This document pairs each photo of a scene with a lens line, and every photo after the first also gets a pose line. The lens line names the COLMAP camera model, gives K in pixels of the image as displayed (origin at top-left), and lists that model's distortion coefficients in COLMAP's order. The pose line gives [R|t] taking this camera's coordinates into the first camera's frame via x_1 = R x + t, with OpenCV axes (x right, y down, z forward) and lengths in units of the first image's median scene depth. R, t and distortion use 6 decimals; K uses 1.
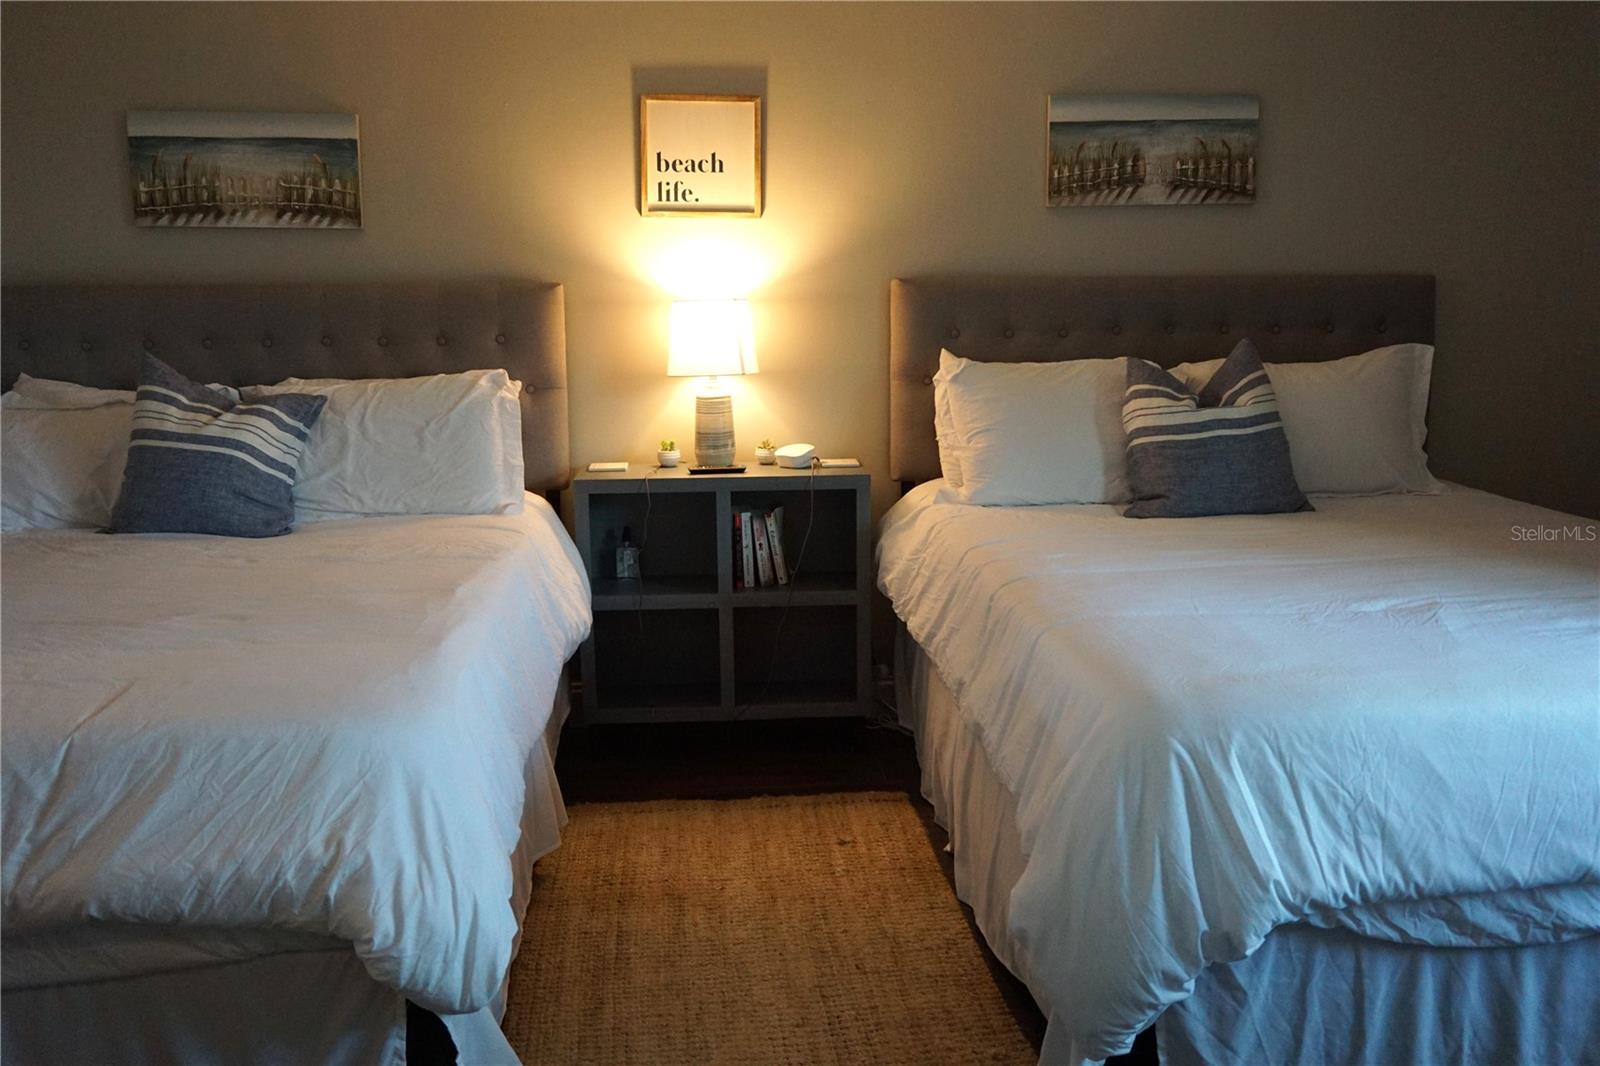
lens RADIAL K [[1324.2, 0, 800.0], [0, 1324.2, 533.0], [0, 0, 1]] dist [-0.003504, -0.001922]
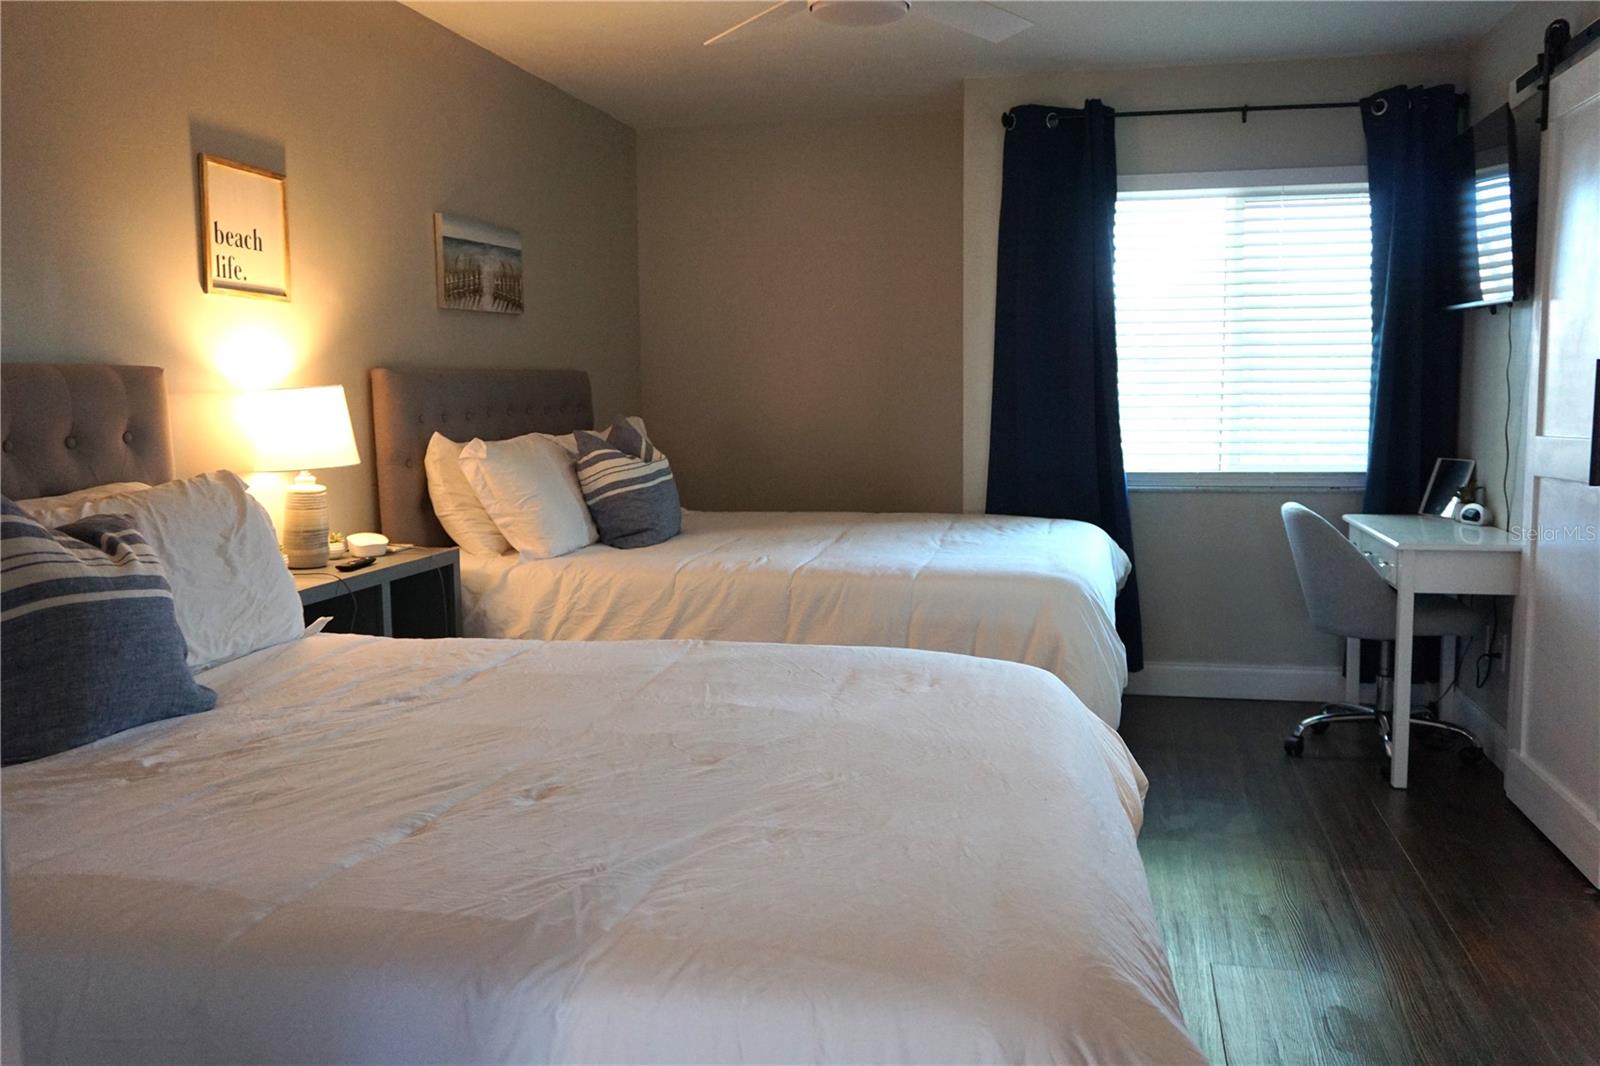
lens RADIAL K [[1324.2, 0, 800.0], [0, 1324.2, 533.0], [0, 0, 1]] dist [-0.003504, -0.001922]
pose [[0.284667, -0.104872, 0.952873, -0.846761], [0.197359, 0.979116, 0.048800, -0.052449], [-0.938091, 0.174167, 0.299419, 0.410592]]
